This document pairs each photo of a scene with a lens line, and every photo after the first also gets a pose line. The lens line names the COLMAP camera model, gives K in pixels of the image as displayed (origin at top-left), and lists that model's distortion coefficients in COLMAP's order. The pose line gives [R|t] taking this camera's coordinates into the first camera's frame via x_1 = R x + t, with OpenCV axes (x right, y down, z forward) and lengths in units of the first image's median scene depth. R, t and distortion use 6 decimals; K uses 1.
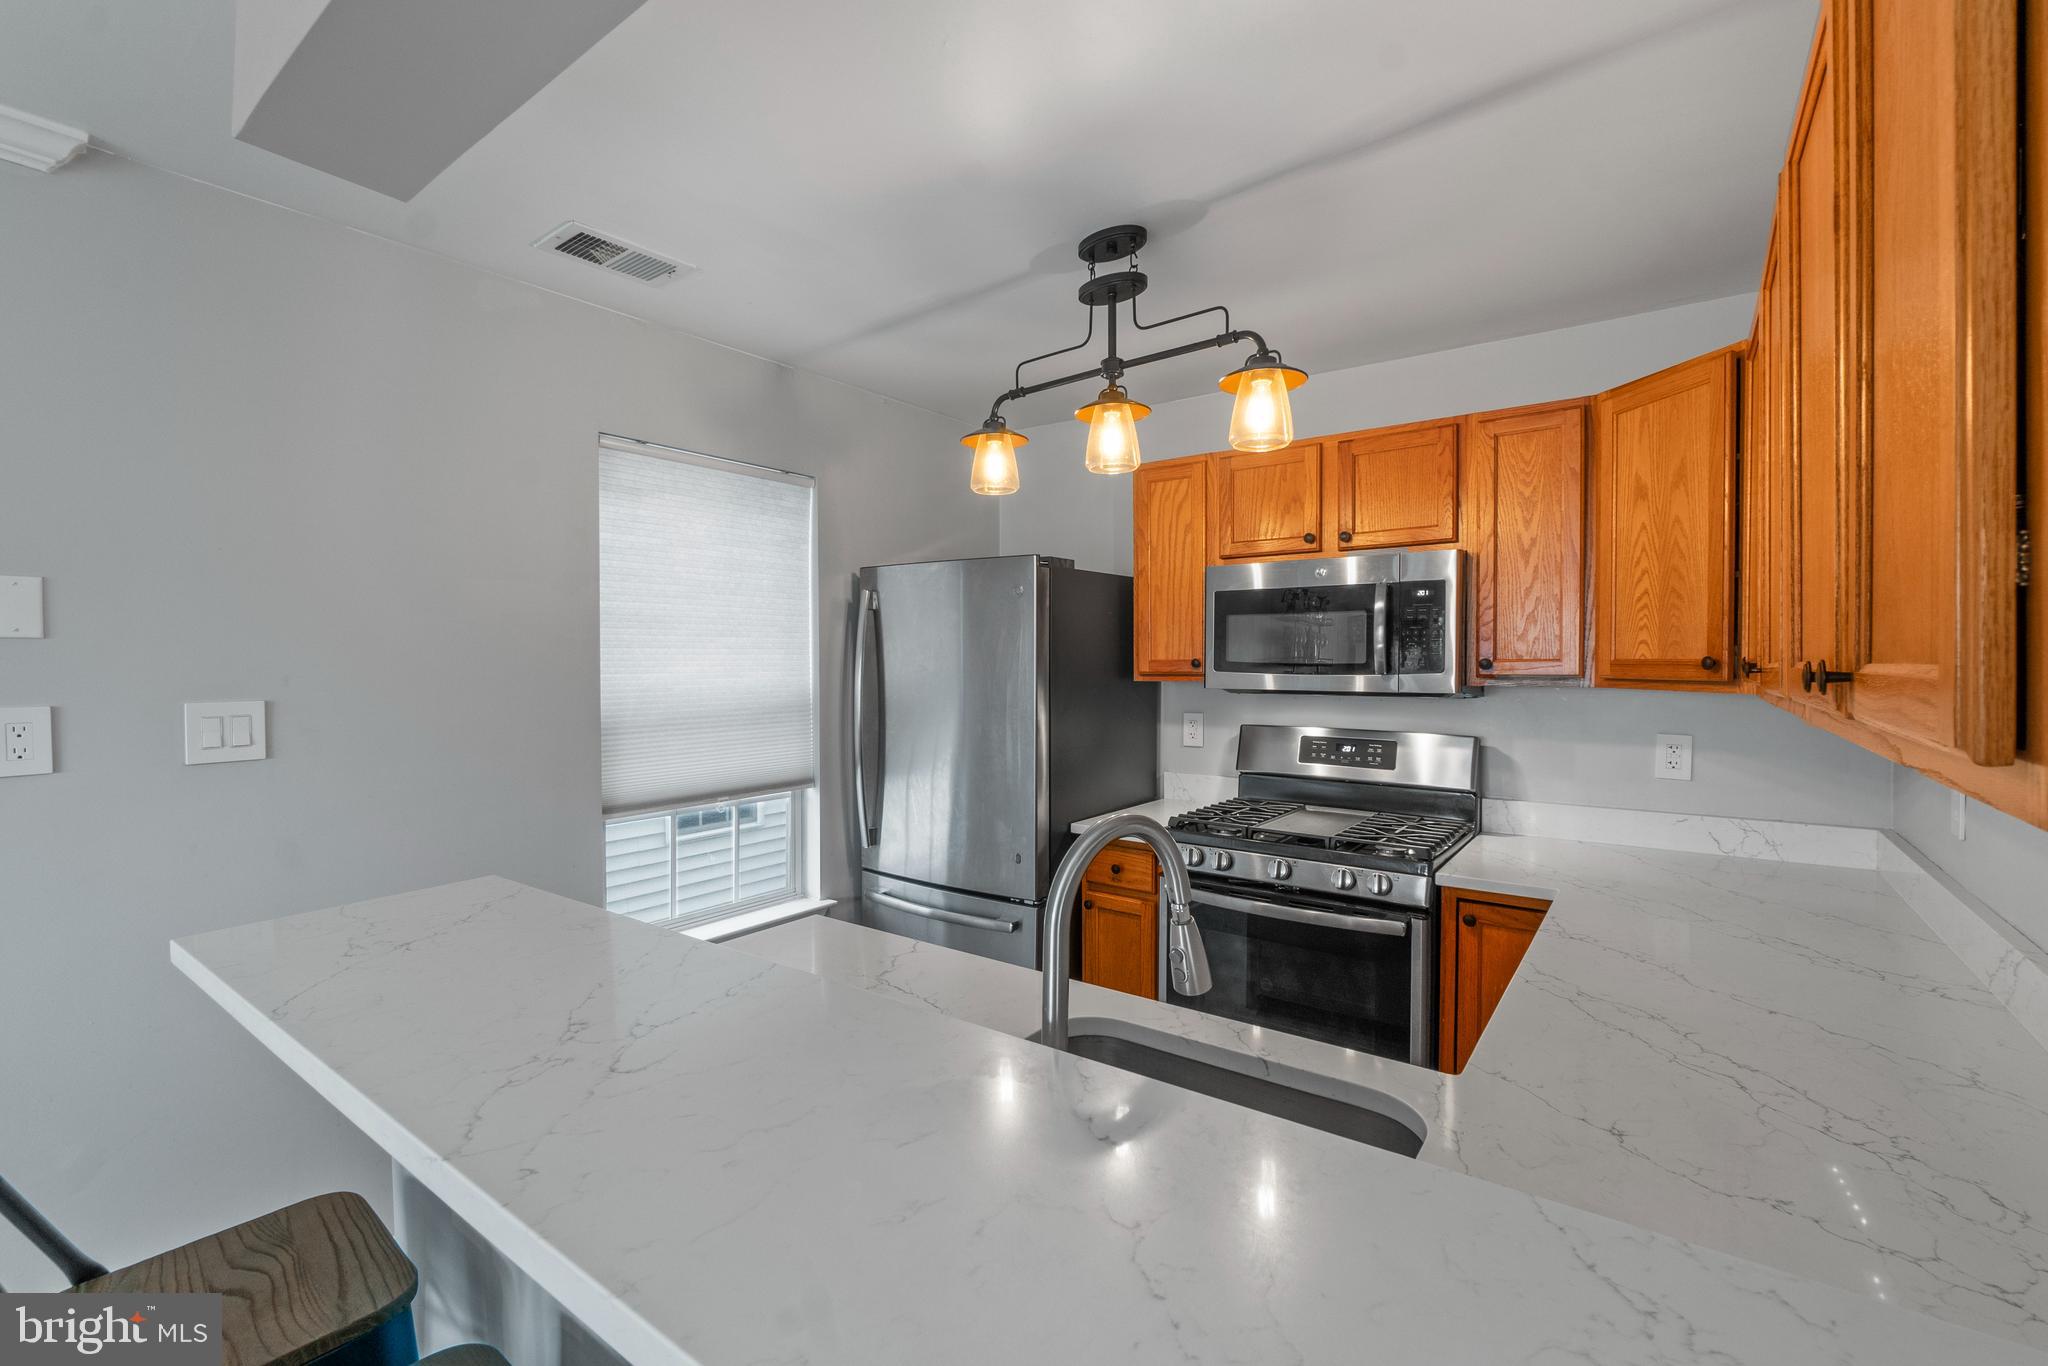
lens RADIAL K [[892.7, 0, 1026.0], [0, 892.7, 663.8], [0, 0, 1]] dist [-0.001123, -0.000487]
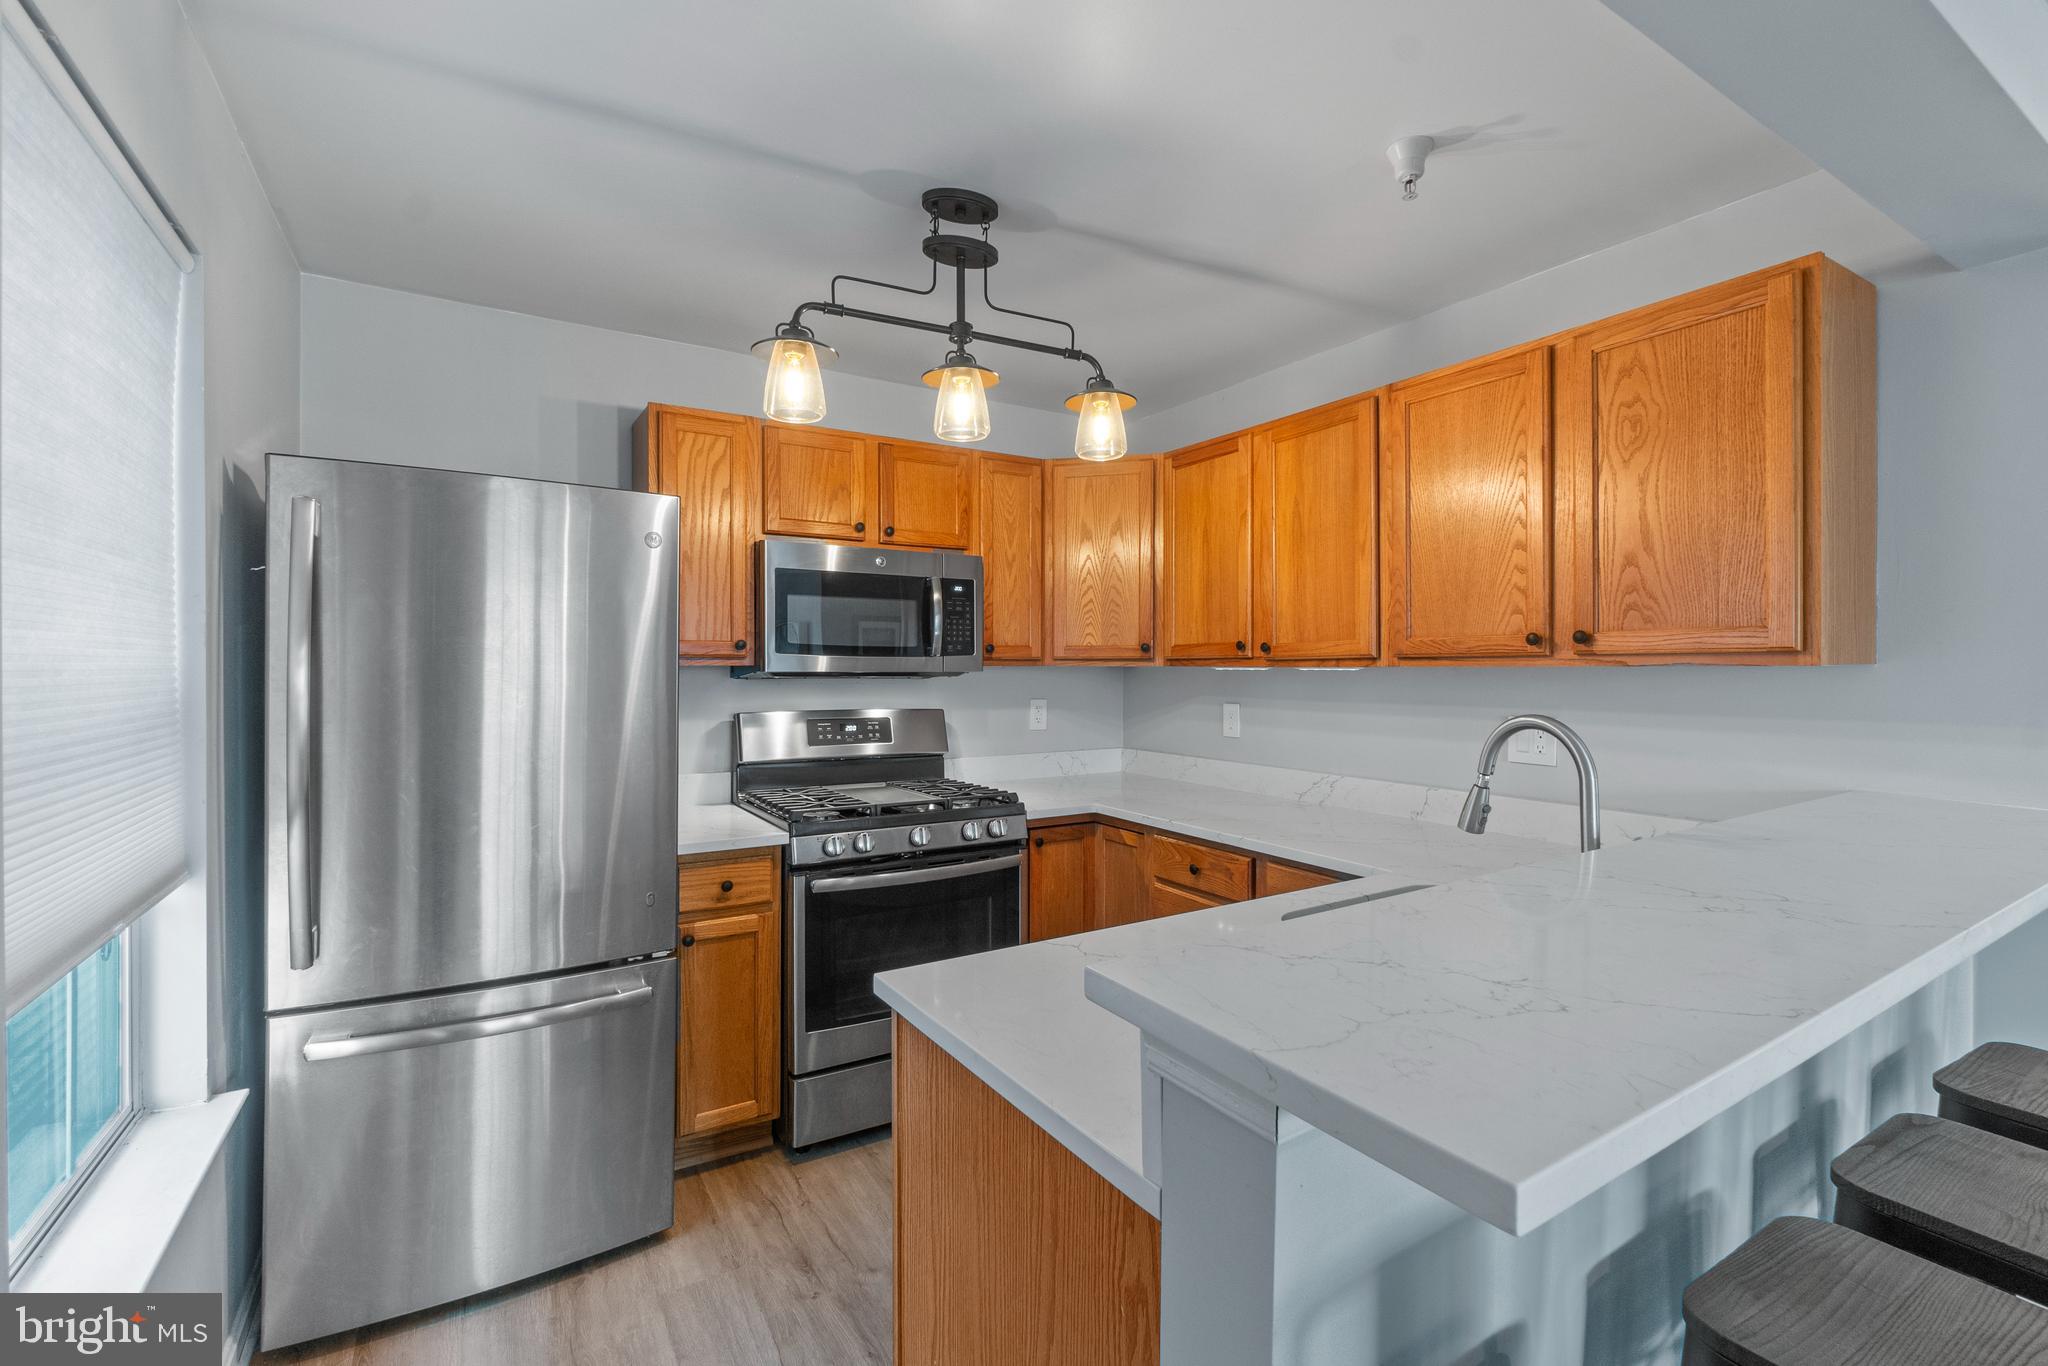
lens RADIAL K [[892.7, 0, 1026.0], [0, 892.7, 663.8], [0, 0, 1]] dist [-0.001123, -0.000487]
pose [[0.361998, 0.005508, 0.932163, -0.671482], [0.005777, 0.999950, -0.008152, 0.033638], [-0.932161, 0.008336, 0.361948, 0.498868]]
